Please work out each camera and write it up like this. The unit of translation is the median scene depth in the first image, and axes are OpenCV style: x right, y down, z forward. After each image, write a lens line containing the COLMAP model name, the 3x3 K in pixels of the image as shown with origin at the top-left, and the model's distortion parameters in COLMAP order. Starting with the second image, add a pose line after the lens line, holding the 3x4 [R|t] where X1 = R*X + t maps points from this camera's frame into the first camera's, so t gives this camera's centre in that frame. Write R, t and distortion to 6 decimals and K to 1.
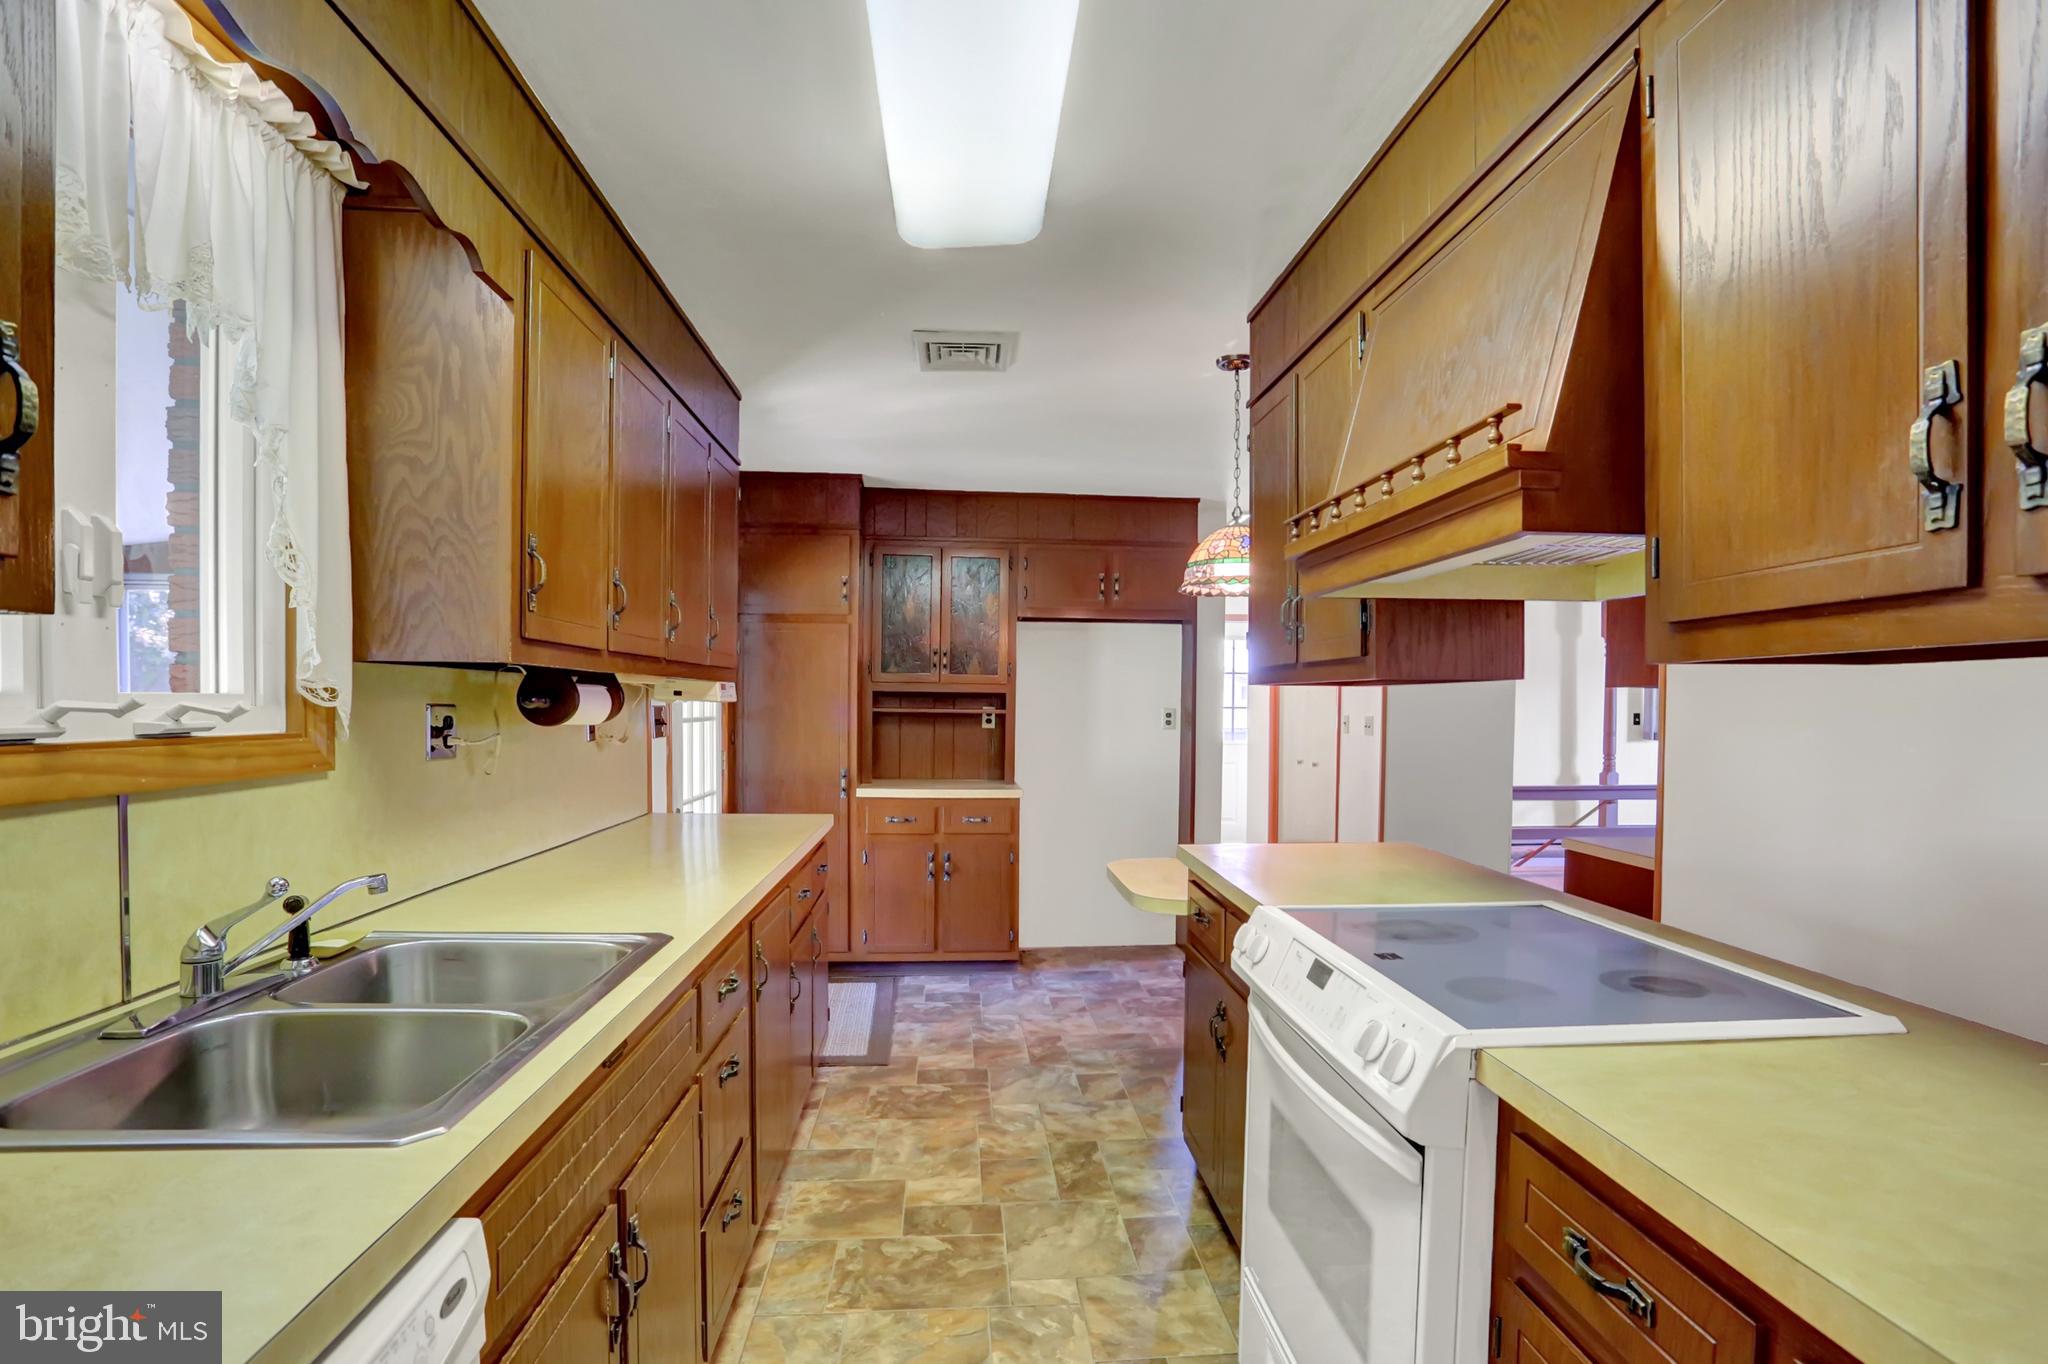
lens RADIAL K [[1030.4, 0, 1018.3], [0, 1030.4, 703.5], [0, 0, 1]] dist [0.018461, 0.002137]
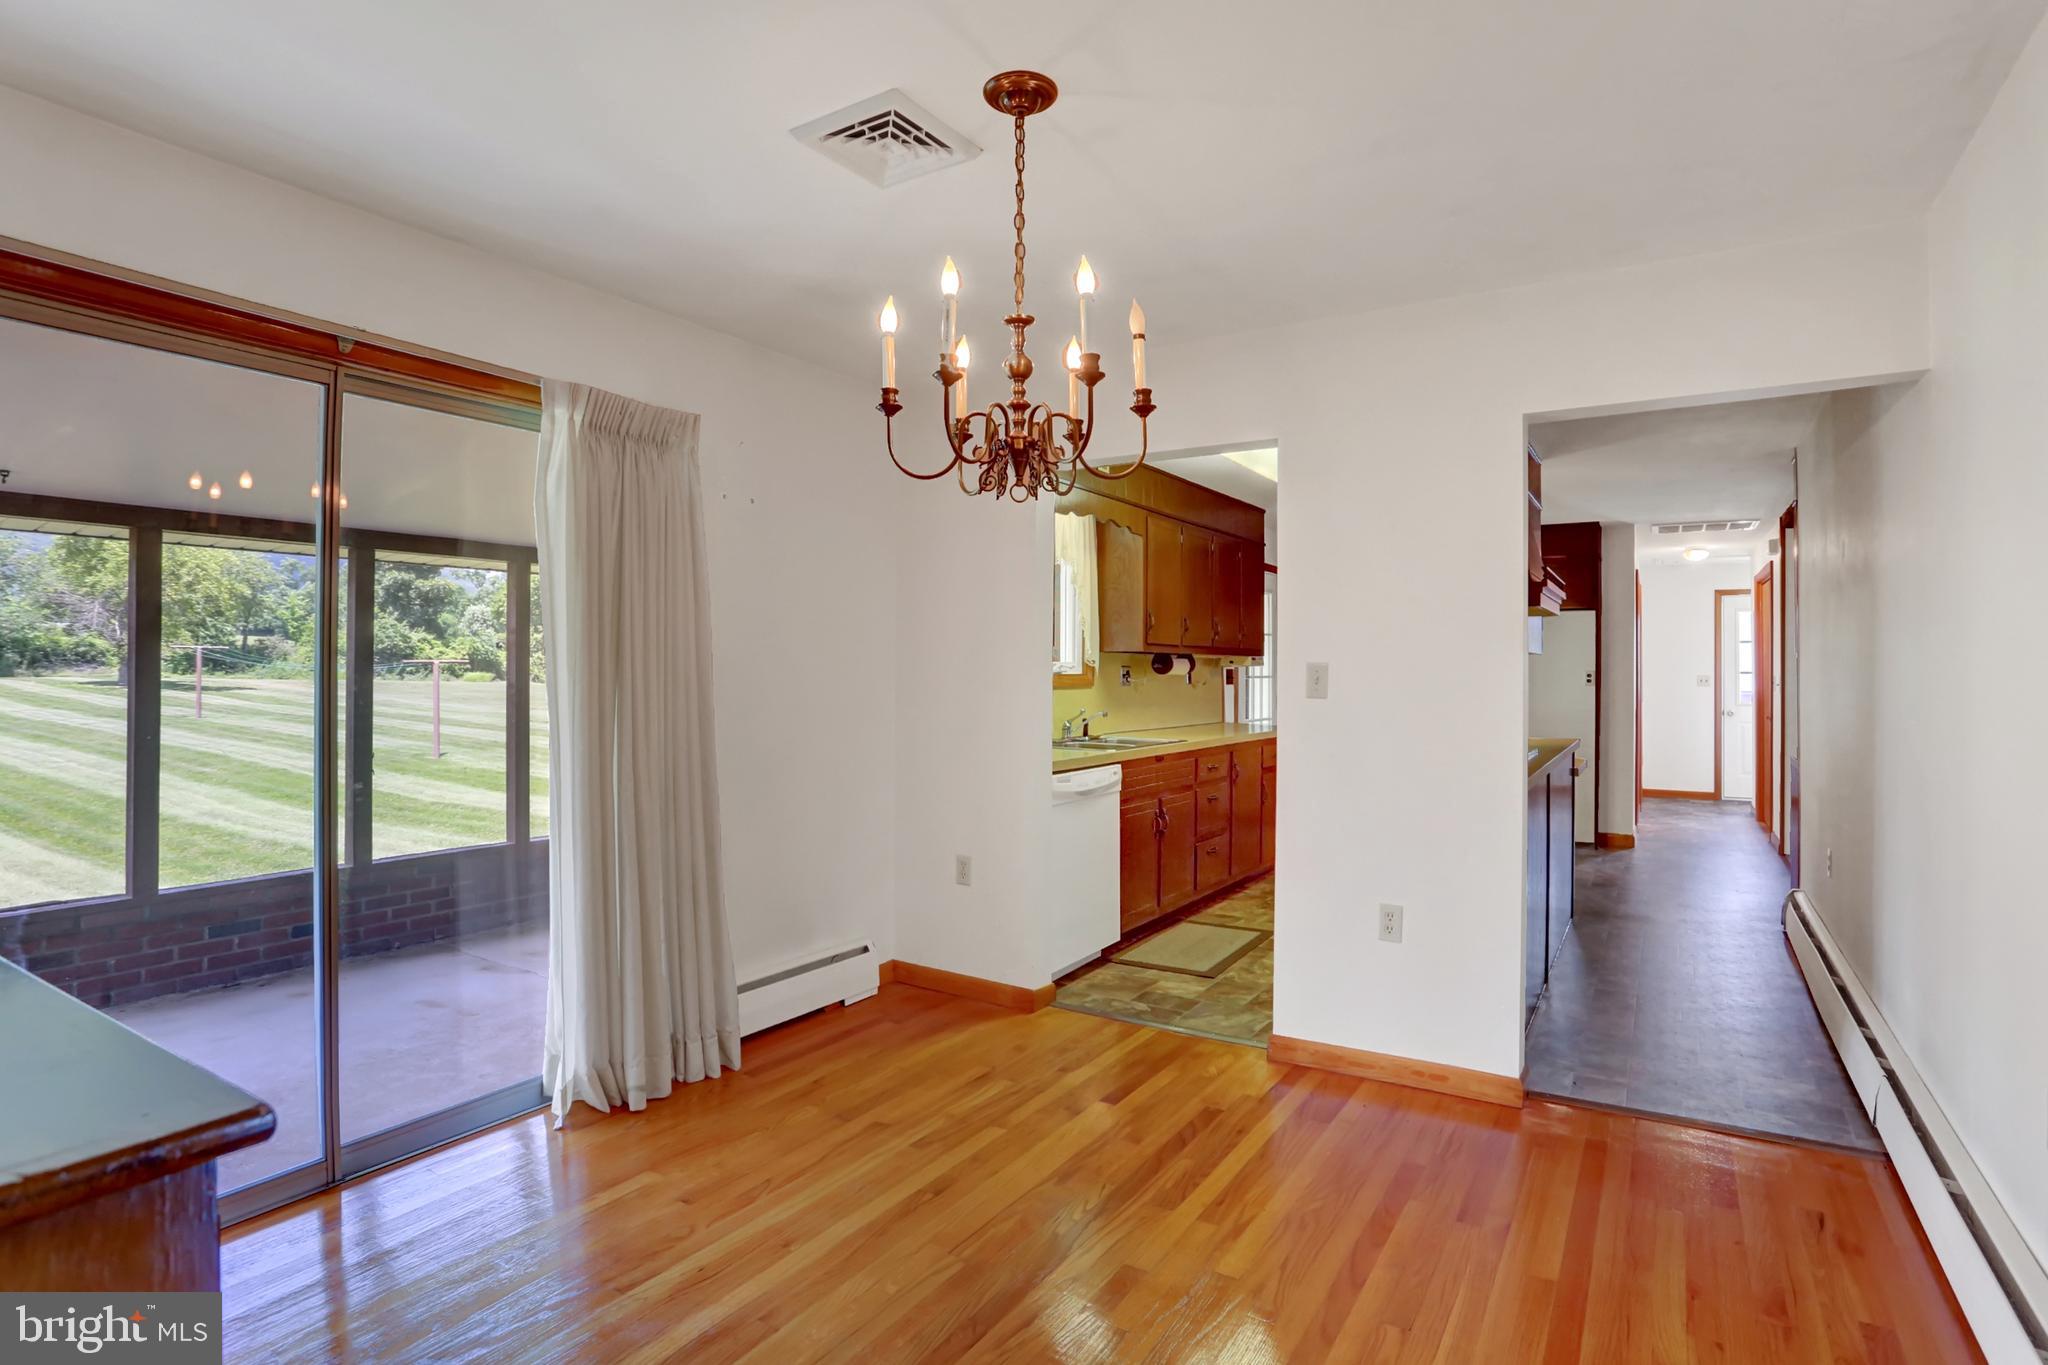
lens RADIAL K [[1030.4, 0, 1026.5], [0, 1030.4, 678.9], [0, 0, 1]] dist [0.018461, 0.002137]
pose [[0.792175, 0.002935, -0.610287, 0.850647], [-0.001227, 0.999994, 0.003216, 0.023781], [0.610292, -0.001799, 0.792174, -1.254527]]
